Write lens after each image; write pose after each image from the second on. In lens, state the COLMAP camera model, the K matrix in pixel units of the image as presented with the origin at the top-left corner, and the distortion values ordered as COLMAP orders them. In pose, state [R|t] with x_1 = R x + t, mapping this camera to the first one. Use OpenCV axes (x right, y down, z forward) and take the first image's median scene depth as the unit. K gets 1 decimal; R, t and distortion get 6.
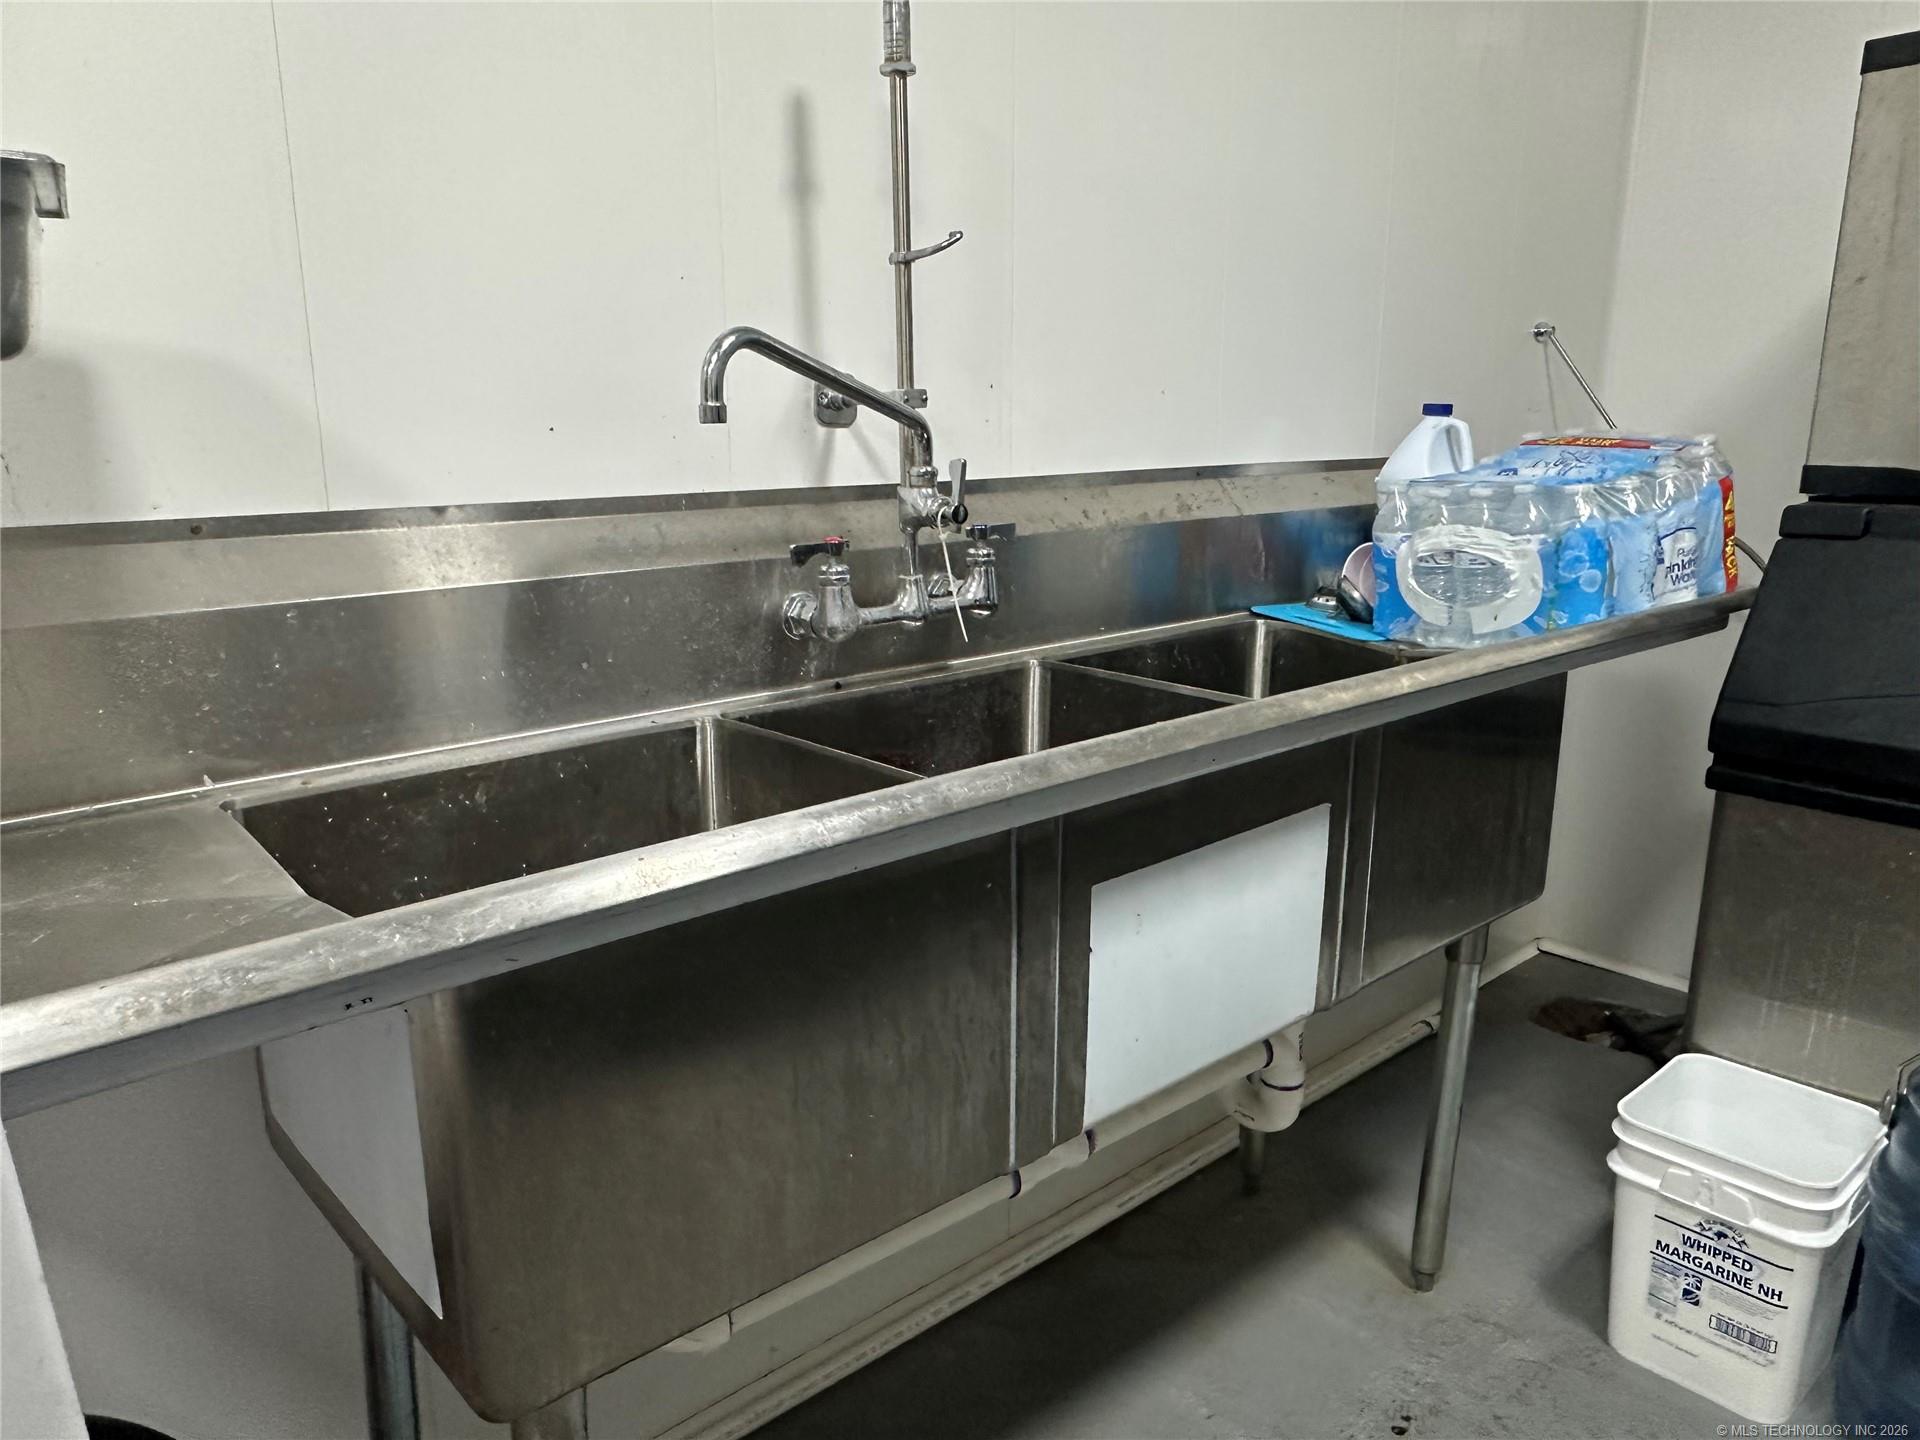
lens RADIAL K [[1340.8, 0, 960.0], [0, 1340.8, 720.0], [0, 0, 1]] dist [0.004495, 0.001833]
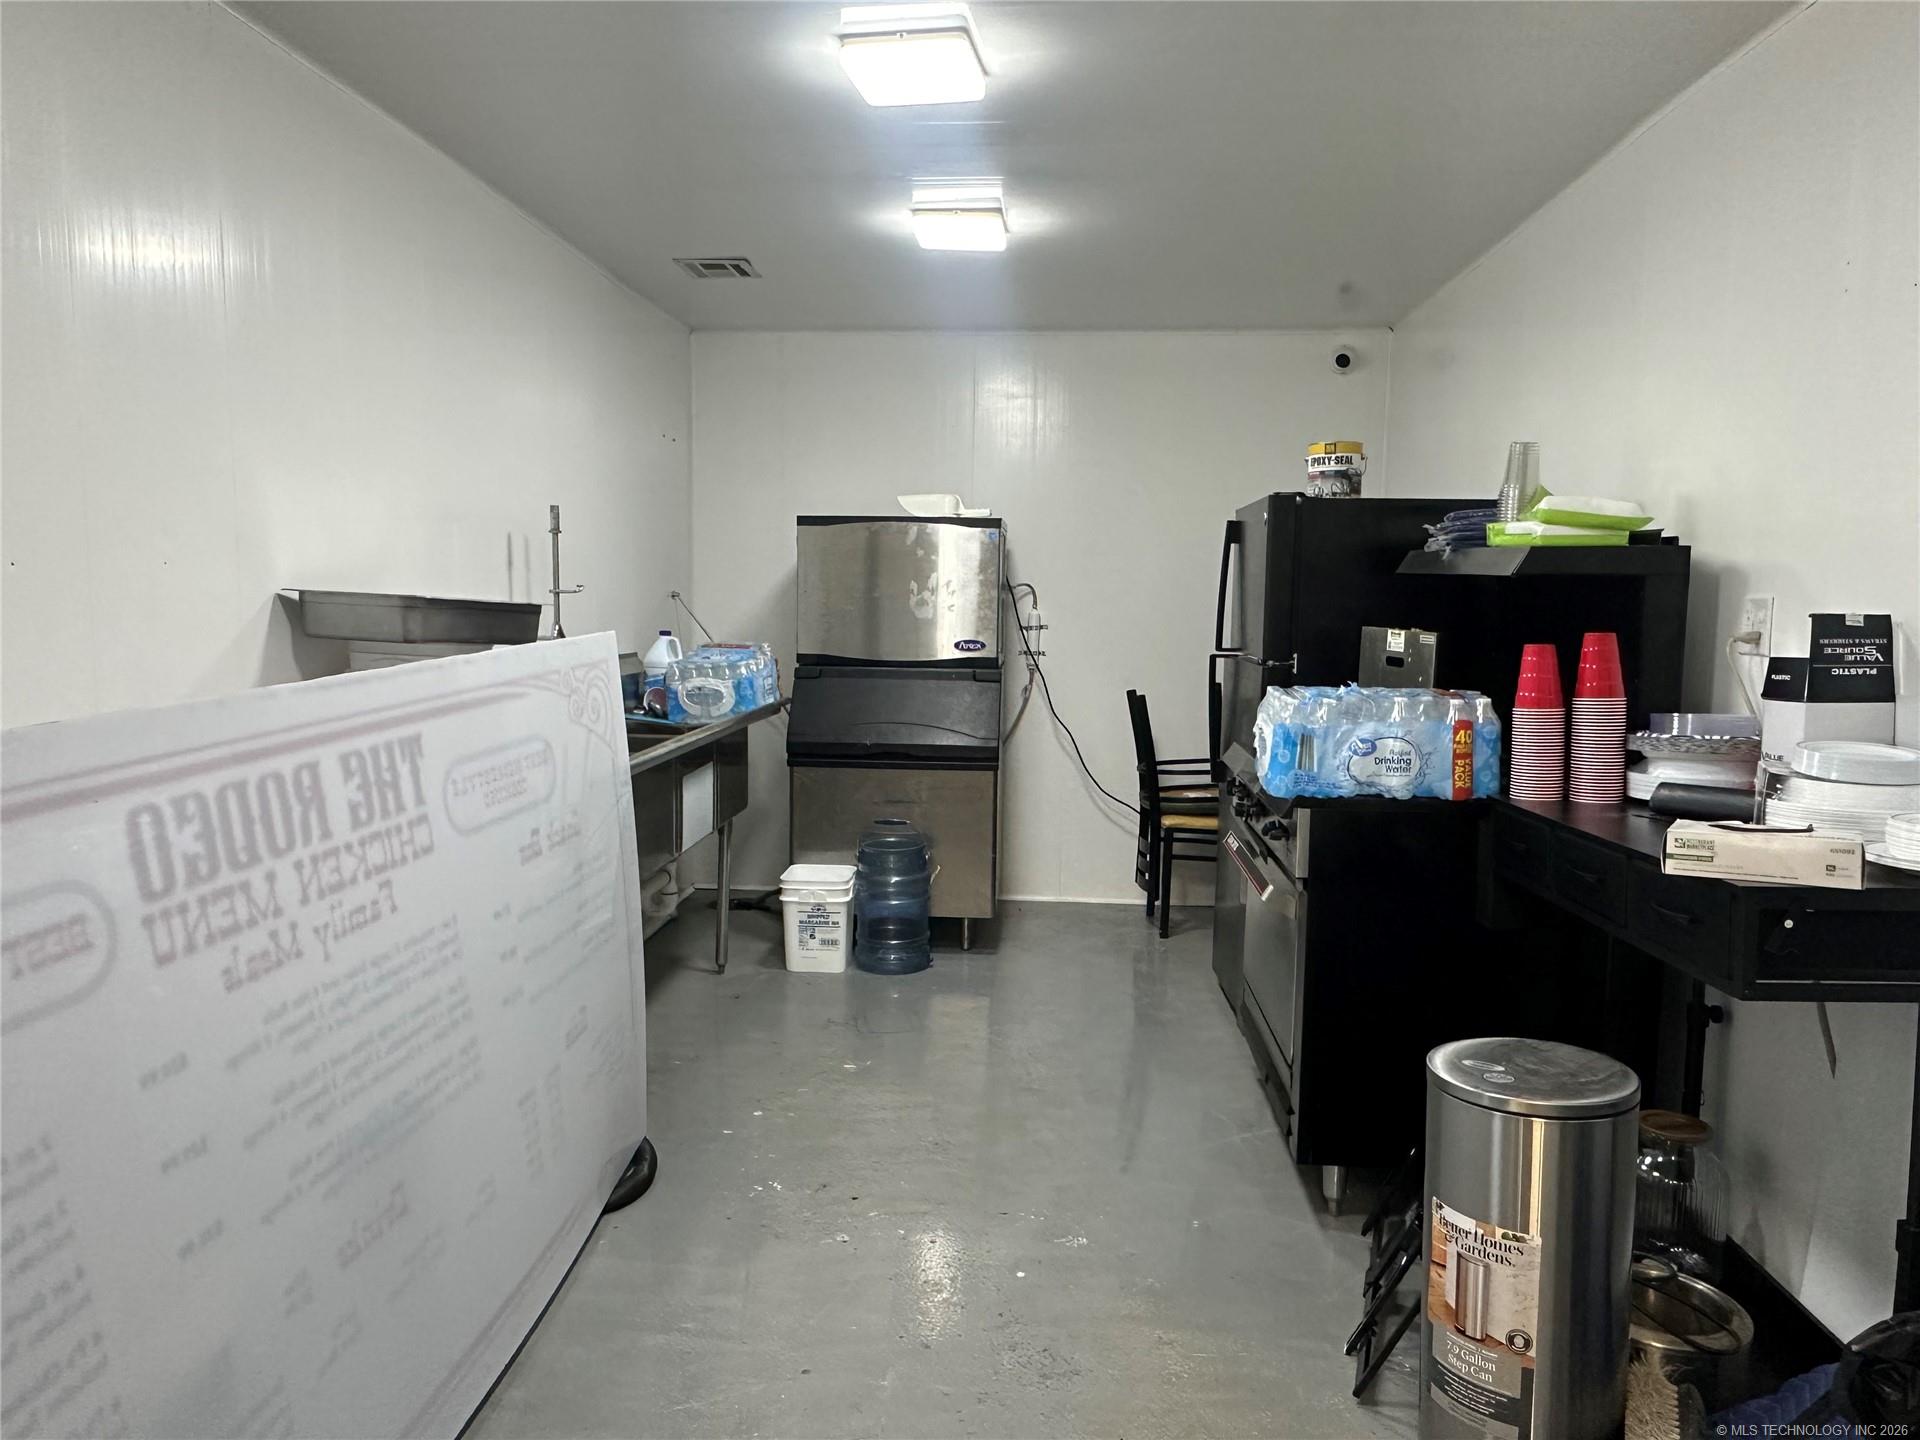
lens RADIAL K [[1340.8, 0, 960.0], [0, 1340.8, 720.0], [0, 0, 1]] dist [0.004495, 0.001833]
pose [[0.713624, -0.061130, 0.697856, -1.155665], [0.151283, 0.986127, -0.068320, 0.204027], [-0.683998, 0.154328, 0.712972, -1.281787]]
